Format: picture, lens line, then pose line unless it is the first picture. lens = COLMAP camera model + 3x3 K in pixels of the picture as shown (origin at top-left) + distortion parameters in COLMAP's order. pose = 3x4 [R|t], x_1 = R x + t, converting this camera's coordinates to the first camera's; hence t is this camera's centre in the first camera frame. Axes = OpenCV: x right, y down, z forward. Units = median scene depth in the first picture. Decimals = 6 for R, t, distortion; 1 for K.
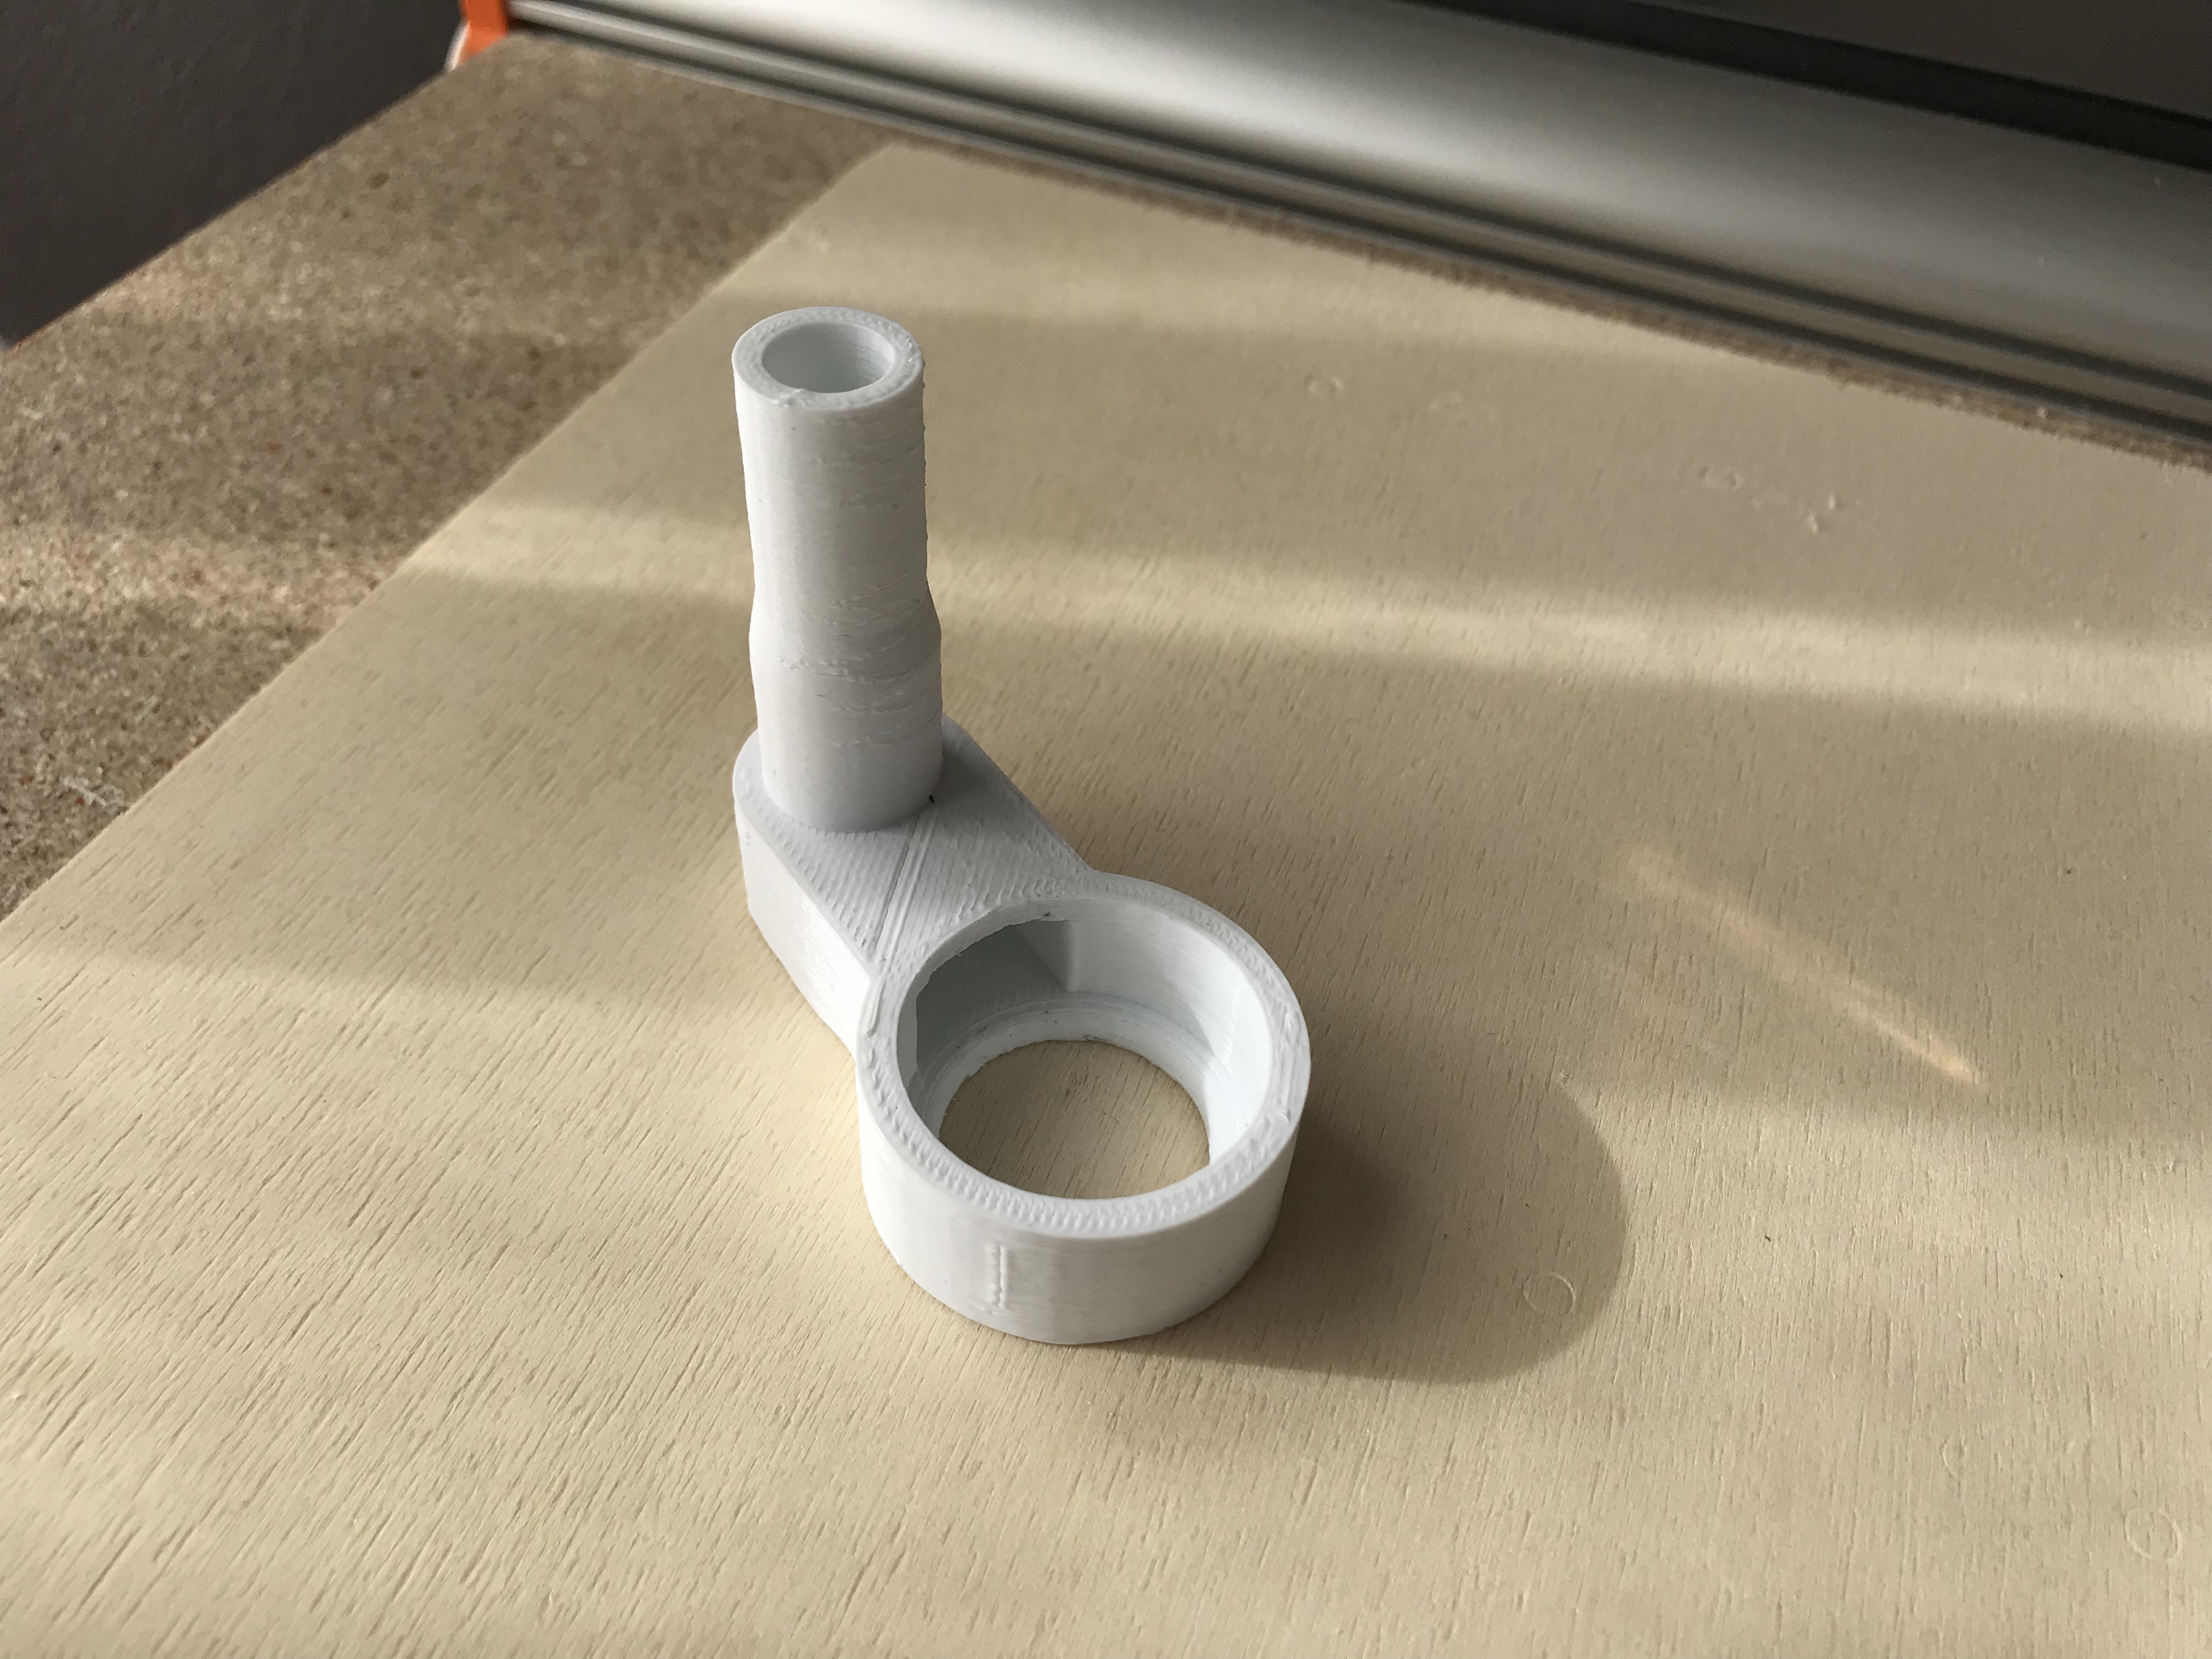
lens RADIAL K [[1818.3, 0, 1097.5], [0, 1818.3, 761.5], [0, 0, 1]] dist [-0.000649, 0.002434]
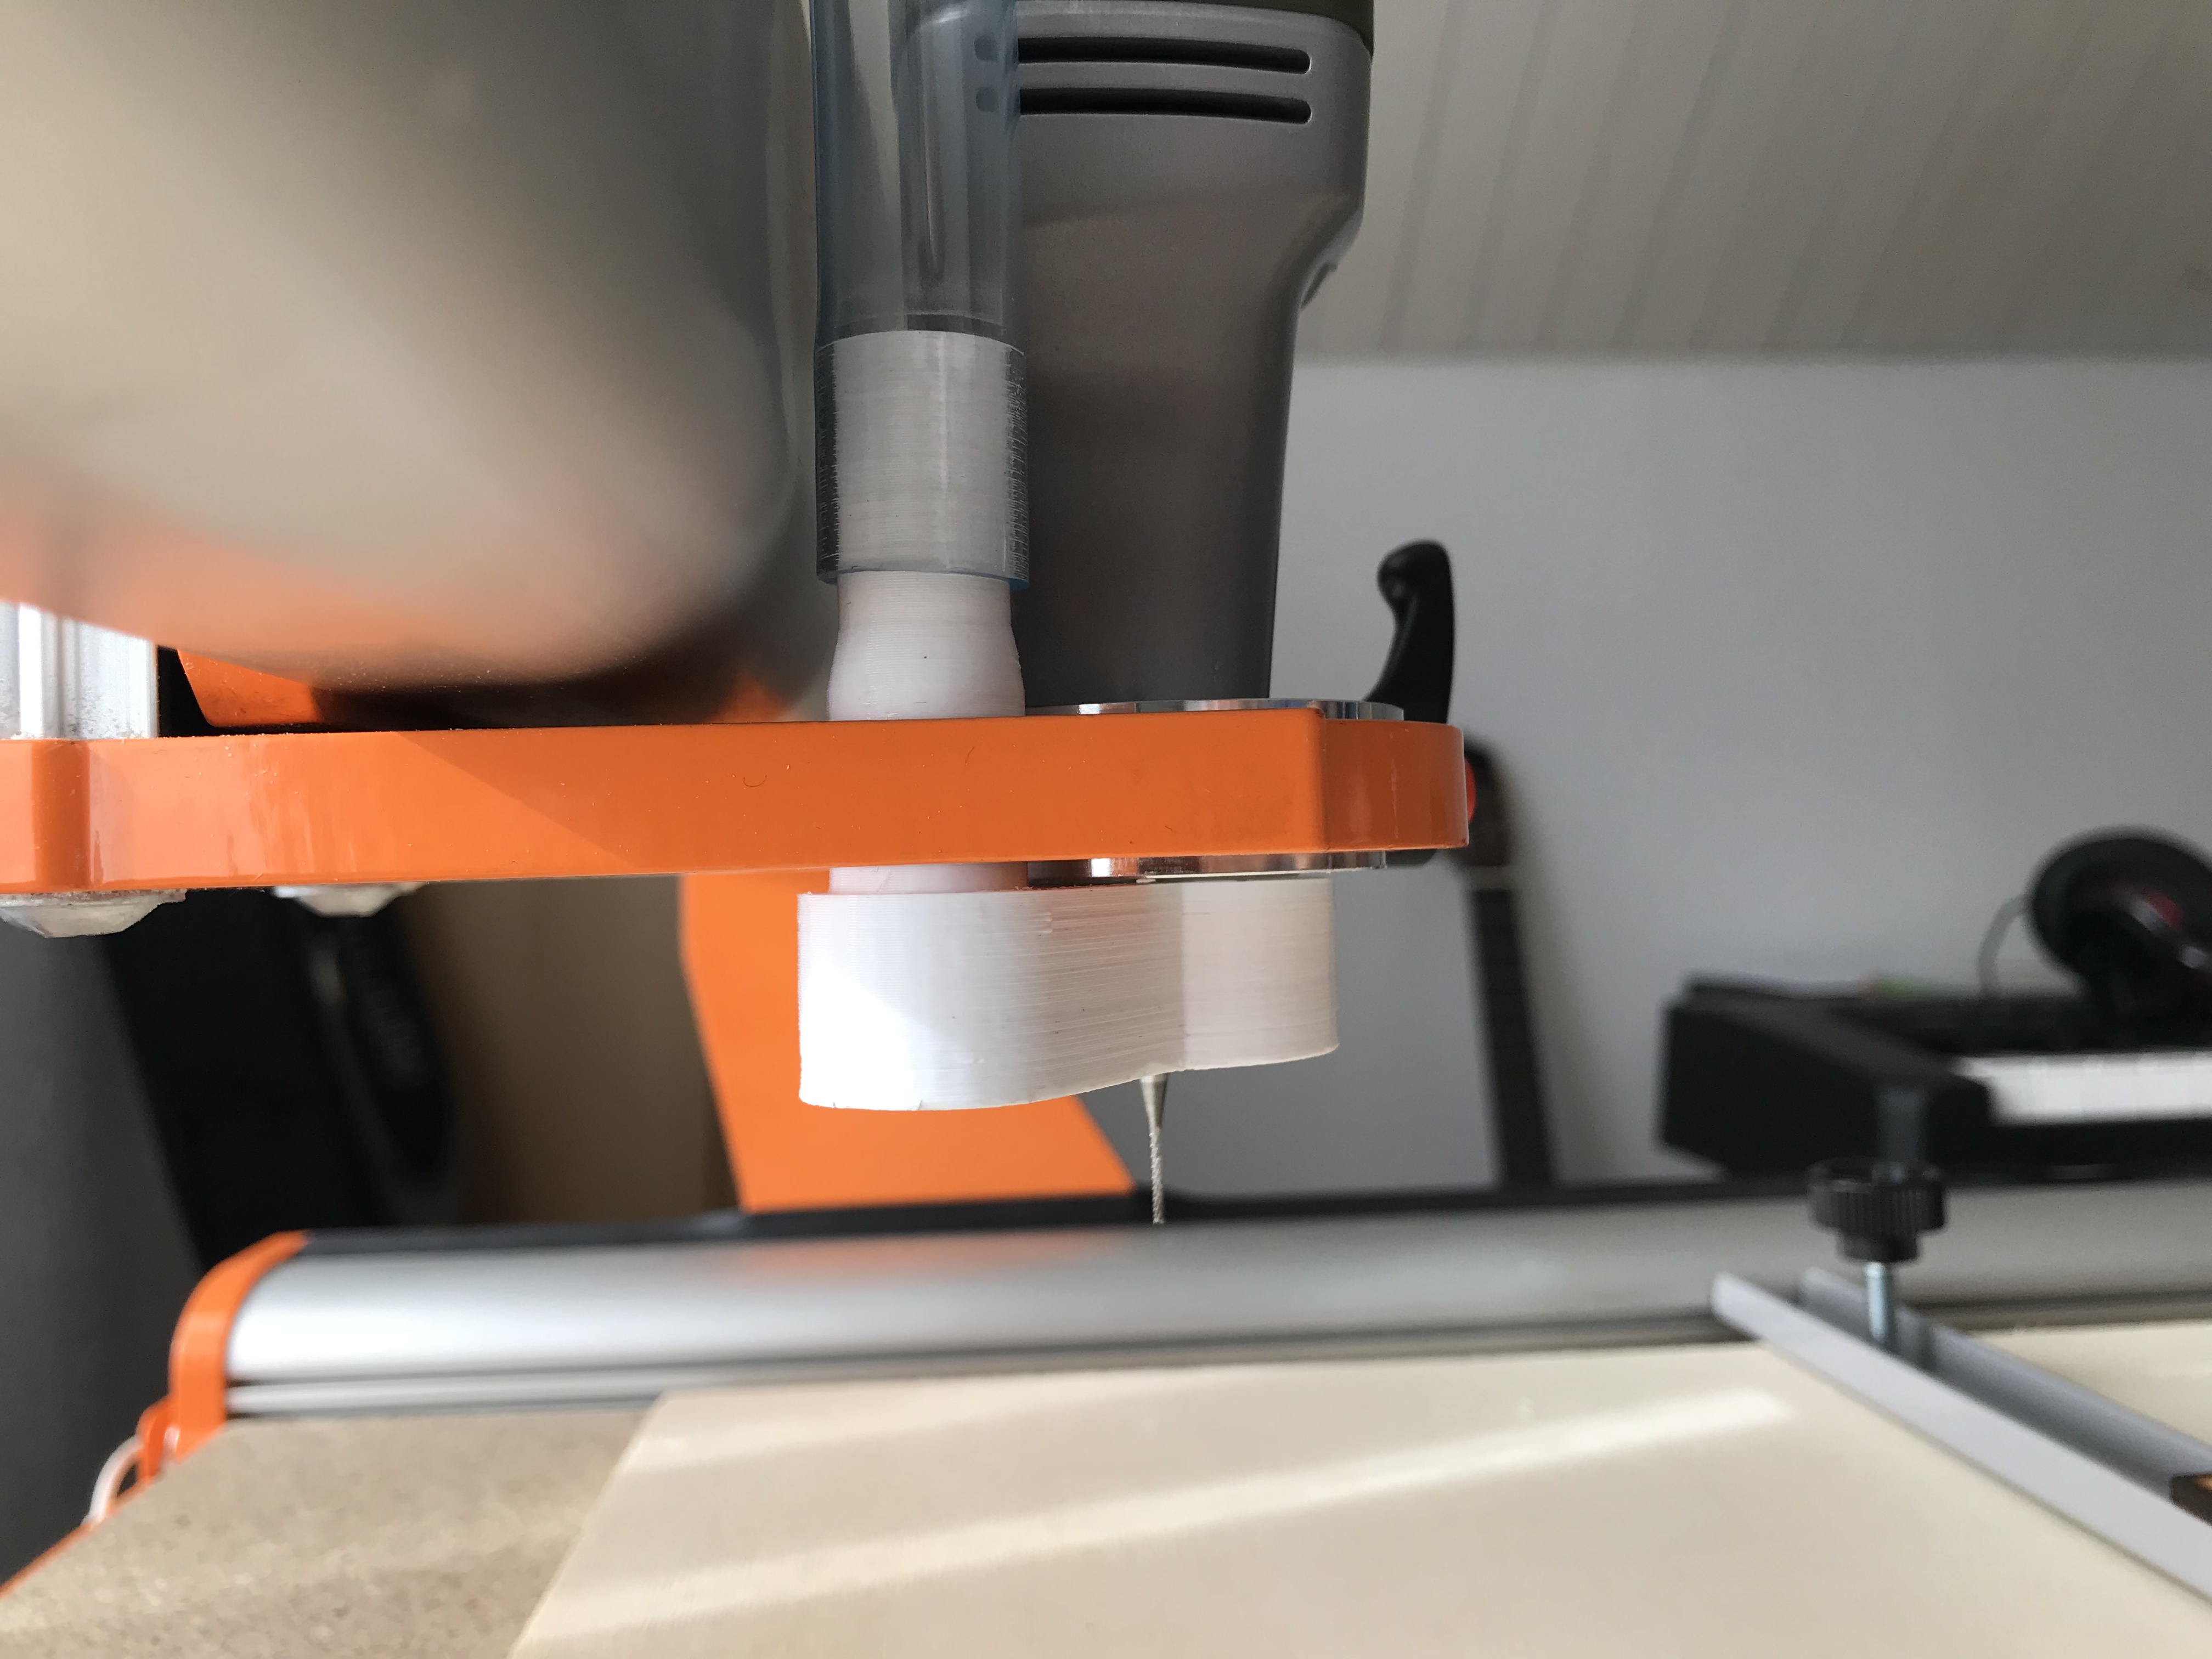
lens RADIAL K [[1818.3, 0, 1097.5], [0, 1818.3, 761.5], [0, 0, 1]] dist [-0.000649, 0.002434]
pose [[0.884994, -0.039125, 0.463956, -0.437631], [0.375884, 0.648083, -0.662344, 0.294170], [-0.274768, 0.760564, 0.588256, -0.060541]]
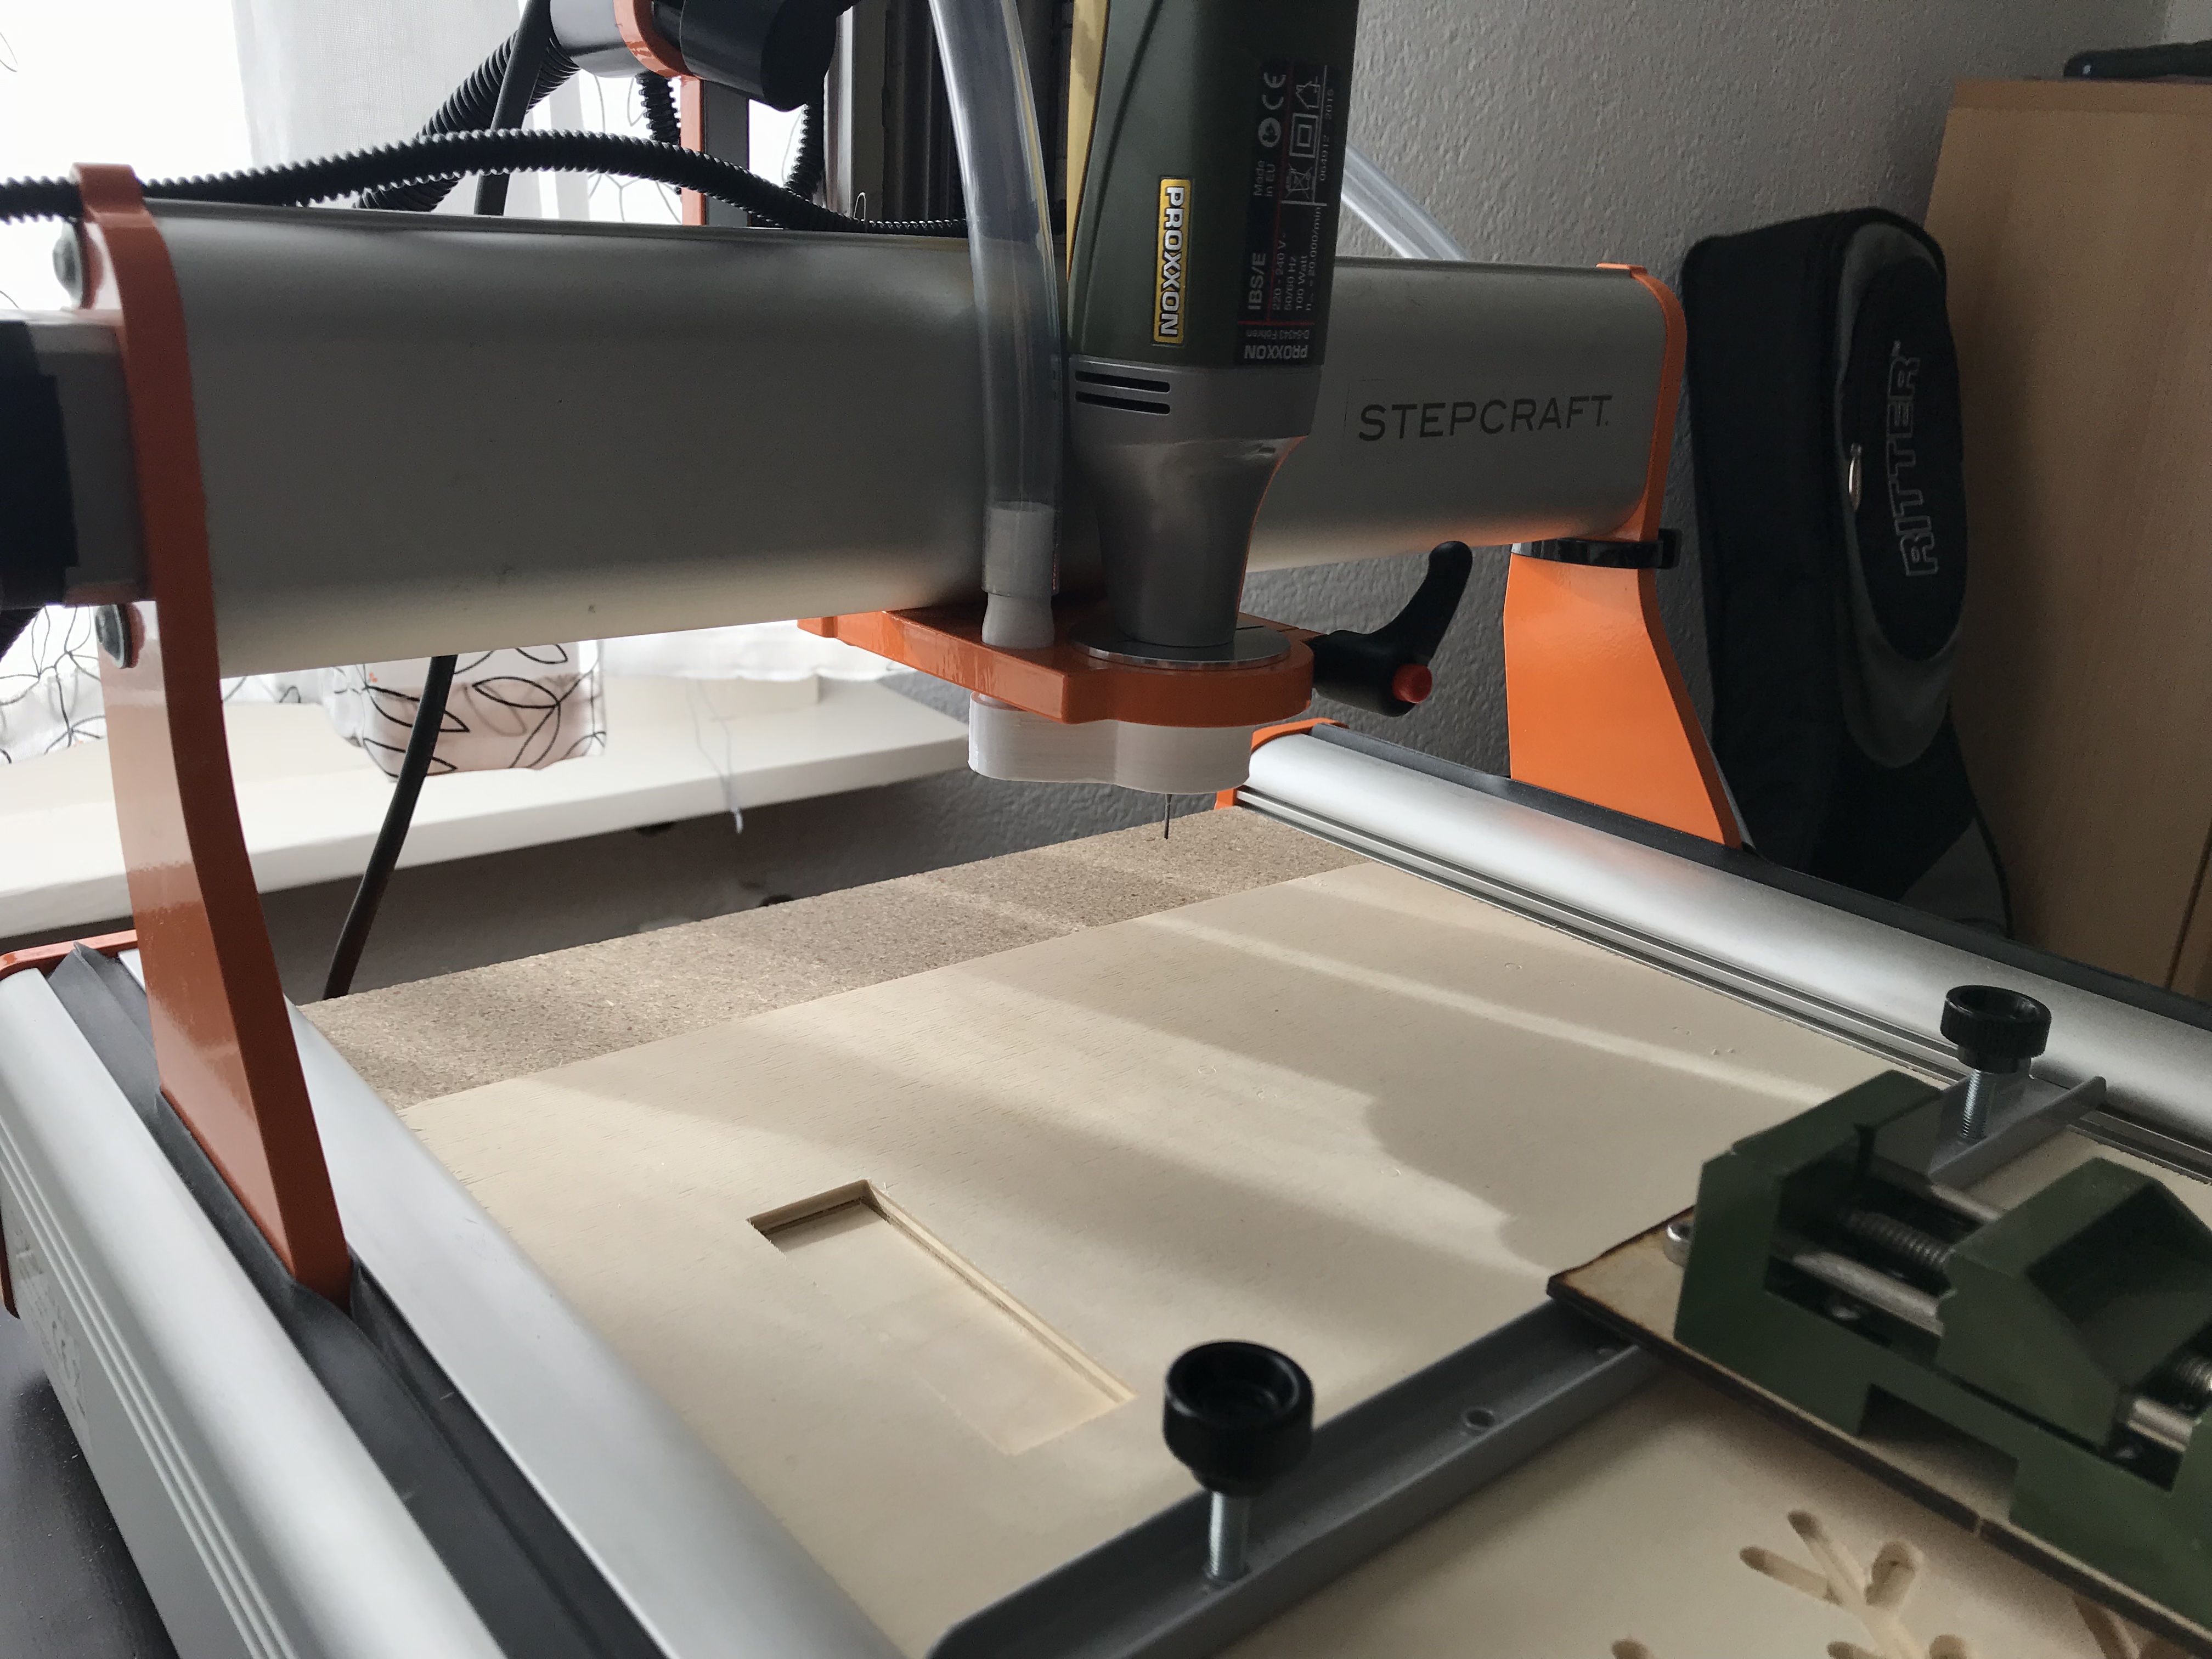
lens RADIAL K [[1830.1, 0, 1106.0], [0, 1830.1, 829.5], [0, 0, 1]] dist [0.001431, 0.002953]
pose [[0.887031, 0.147508, -0.437512, 0.592749], [-0.340196, 0.849466, -0.403330, 0.656542], [0.312157, 0.506606, 0.803684, -0.916542]]
